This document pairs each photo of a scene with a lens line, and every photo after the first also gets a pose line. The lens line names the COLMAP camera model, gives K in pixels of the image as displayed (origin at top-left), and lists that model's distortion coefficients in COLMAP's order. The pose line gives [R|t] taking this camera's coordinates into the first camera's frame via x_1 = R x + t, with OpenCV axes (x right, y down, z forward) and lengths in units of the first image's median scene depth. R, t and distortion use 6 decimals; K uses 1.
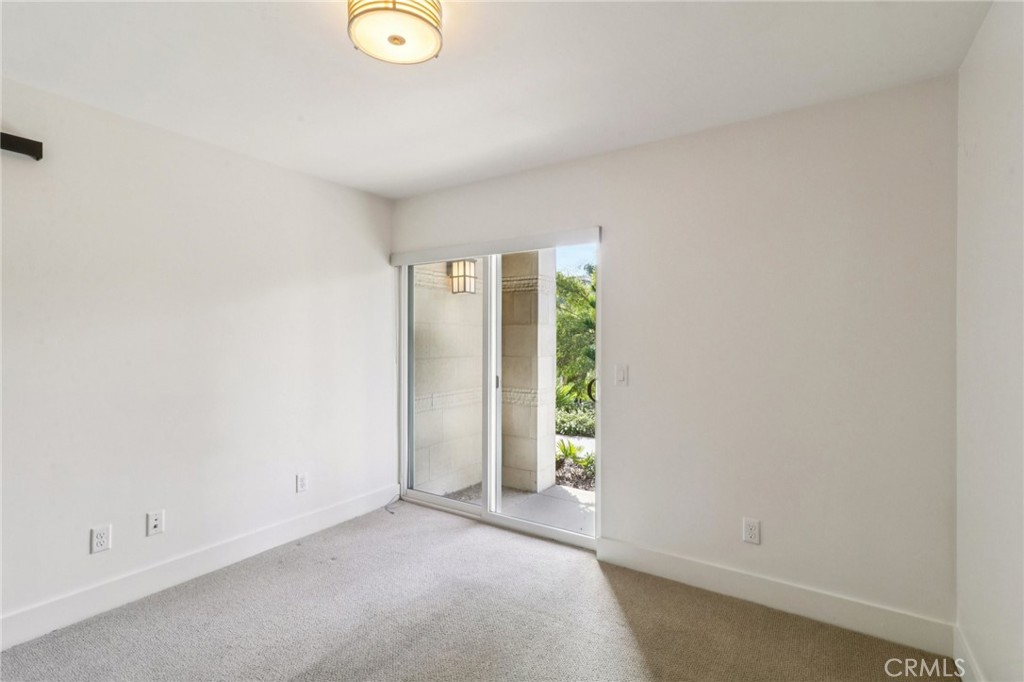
lens RADIAL K [[475.6, 0, 508.5], [0, 475.6, 340.6], [0, 0, 1]] dist [0.000906, -0.007857]
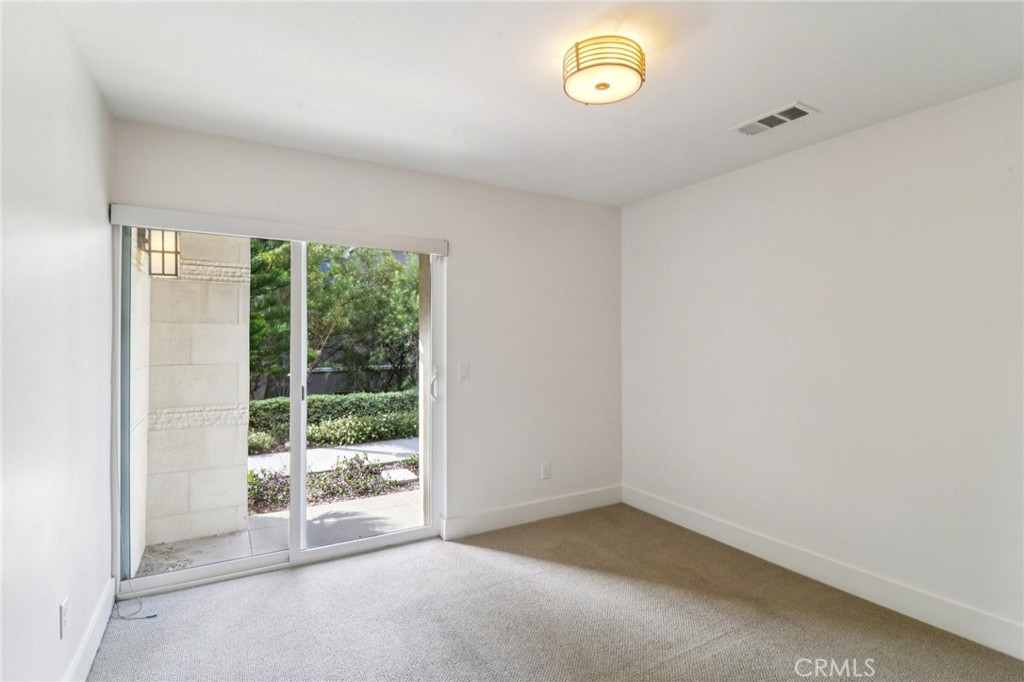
lens RADIAL K [[475.6, 0, 510.5], [0, 475.6, 338.5], [0, 0, 1]] dist [0.000906, -0.007857]
pose [[0.463240, -0.000527, 0.886233, -0.655290], [0.005118, 0.999985, -0.002081, -0.006457], [-0.886218, 0.005500, 0.463235, 0.317065]]
